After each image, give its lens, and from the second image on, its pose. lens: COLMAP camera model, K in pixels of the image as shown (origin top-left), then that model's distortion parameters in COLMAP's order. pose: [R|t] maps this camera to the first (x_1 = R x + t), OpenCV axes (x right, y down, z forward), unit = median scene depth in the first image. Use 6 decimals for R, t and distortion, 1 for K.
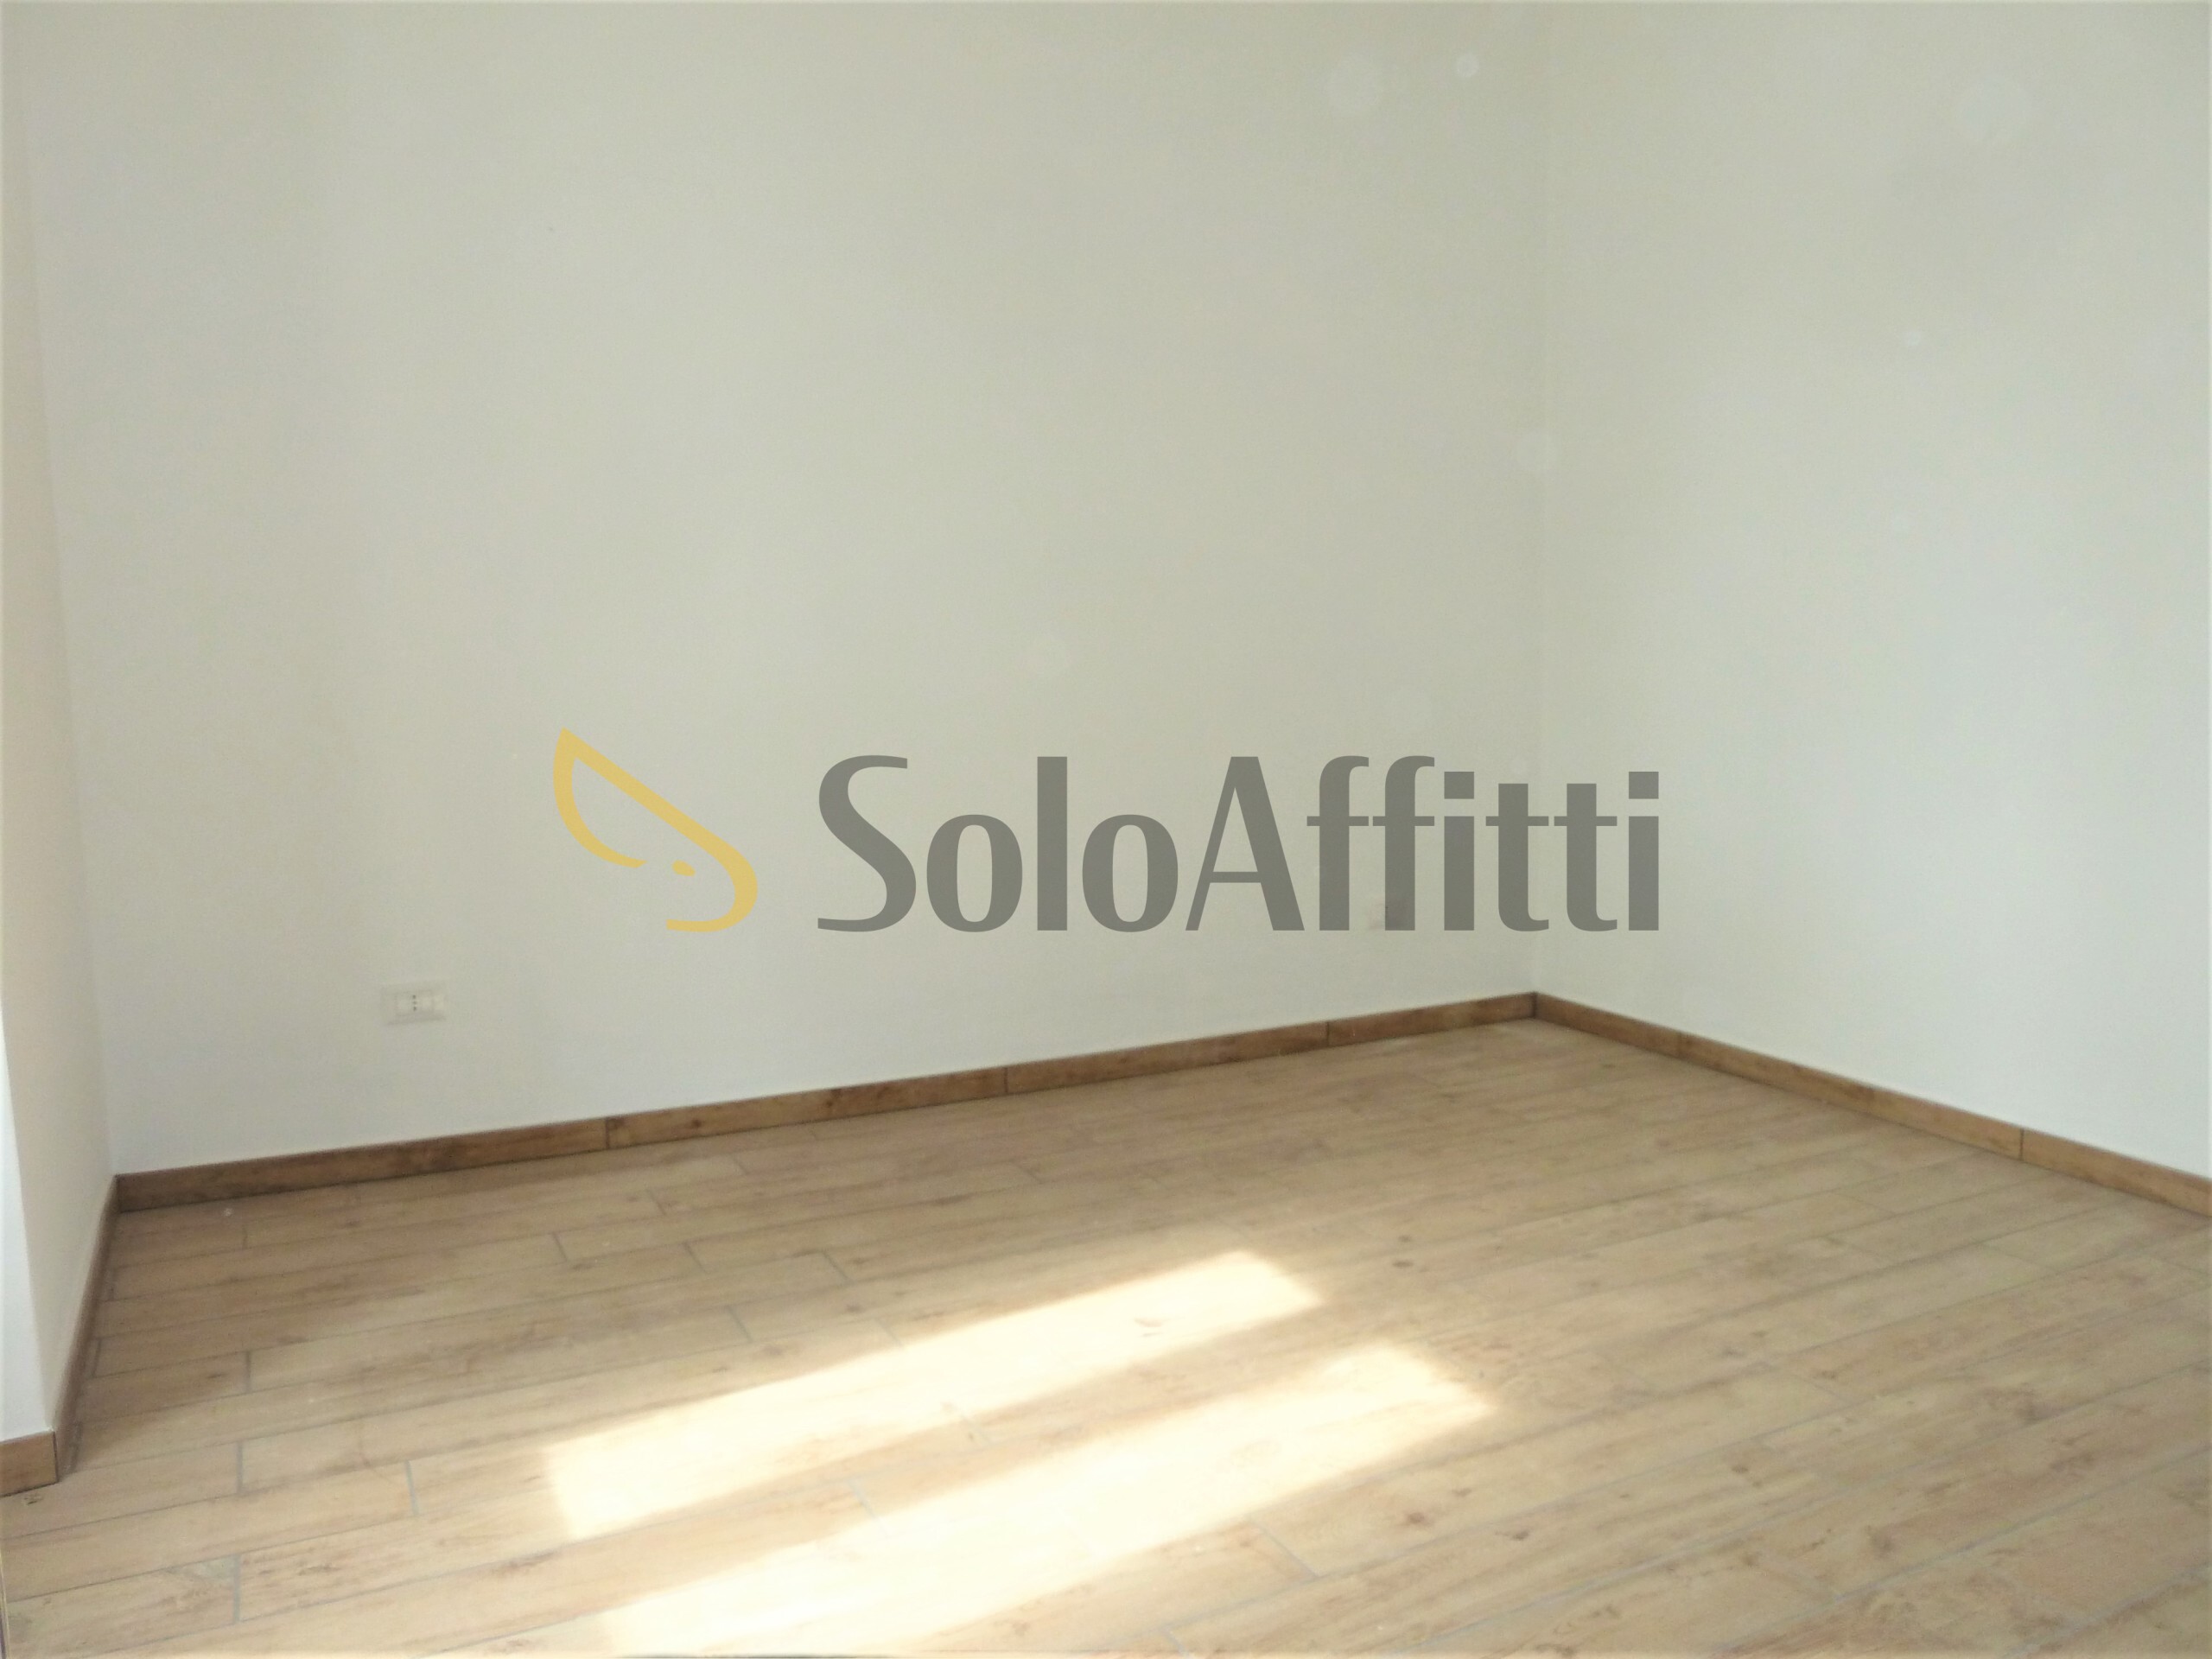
lens RADIAL K [[1592.9, 0, 1106.0], [0, 1592.9, 829.5], [0, 0, 1]] dist [-0.033549, -0.001208]
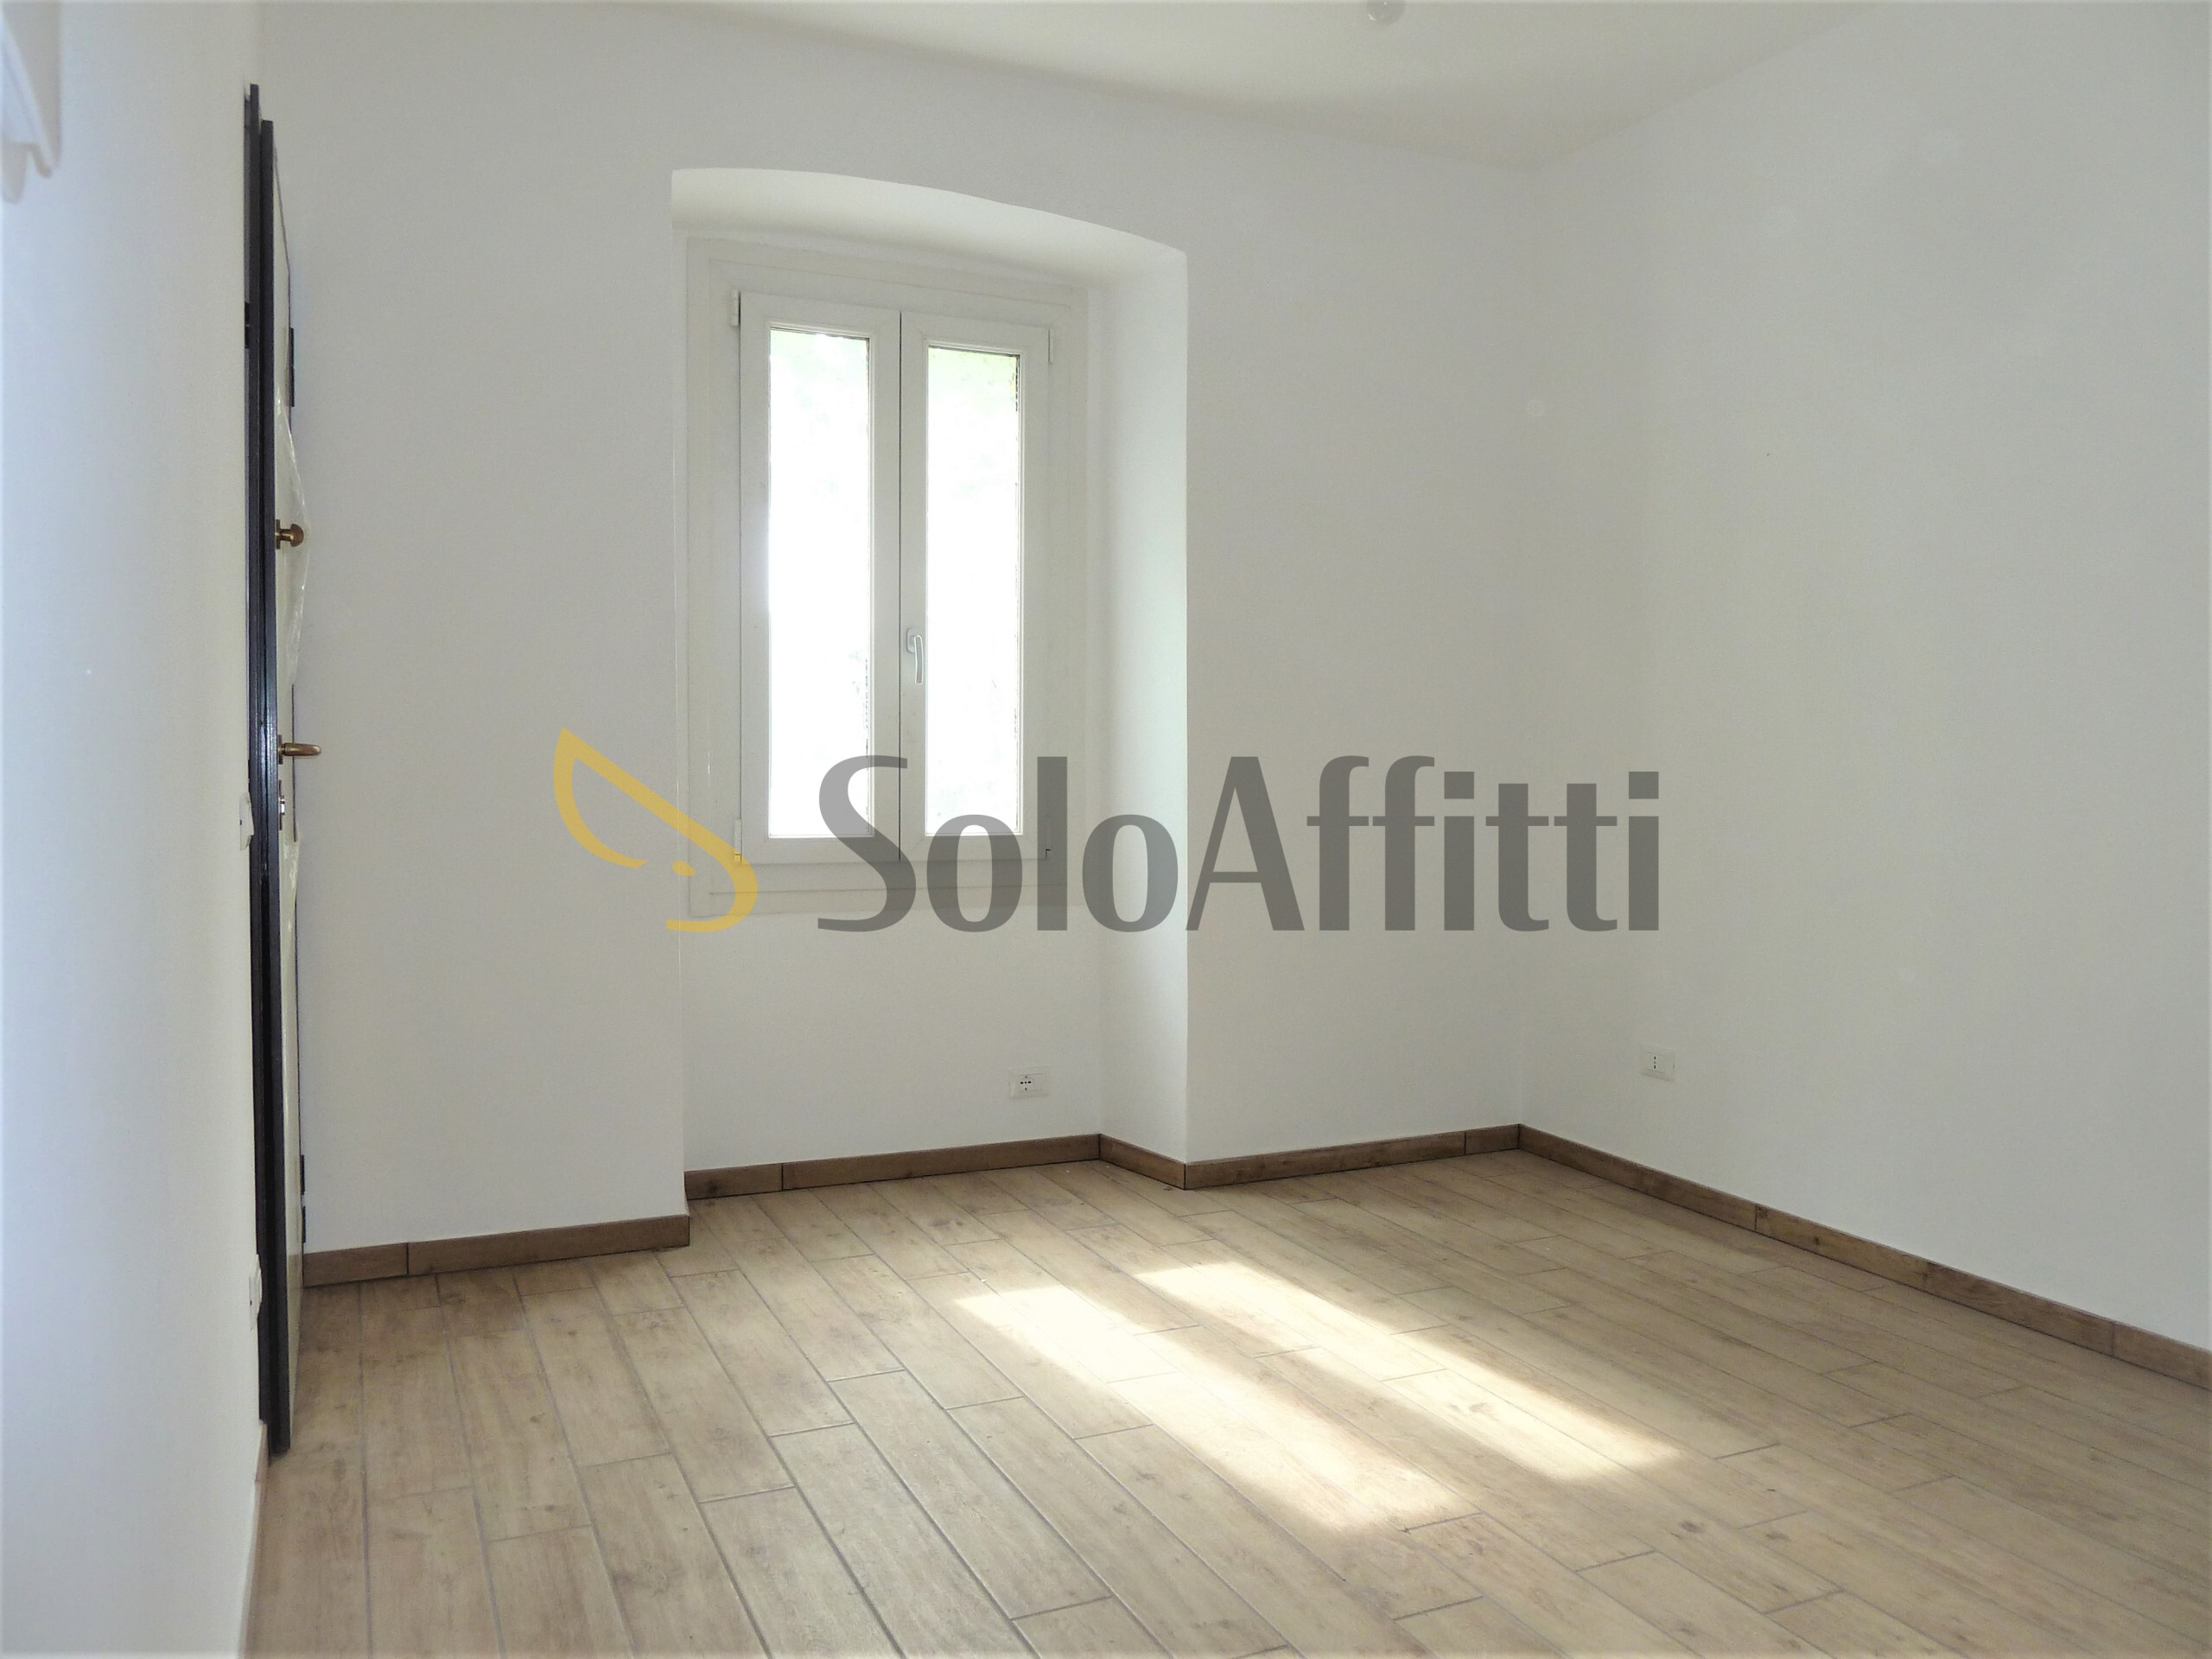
lens RADIAL K [[1698.9, 0, 1126.6], [0, 1698.9, 825.9], [0, 0, 1]] dist [-0.025587, 0.004027]
pose [[-0.026148, 0.048670, -0.998473, 1.244002], [-0.132258, 0.989865, 0.051714, -0.123153], [0.990870, 0.133408, -0.019446, 0.762503]]
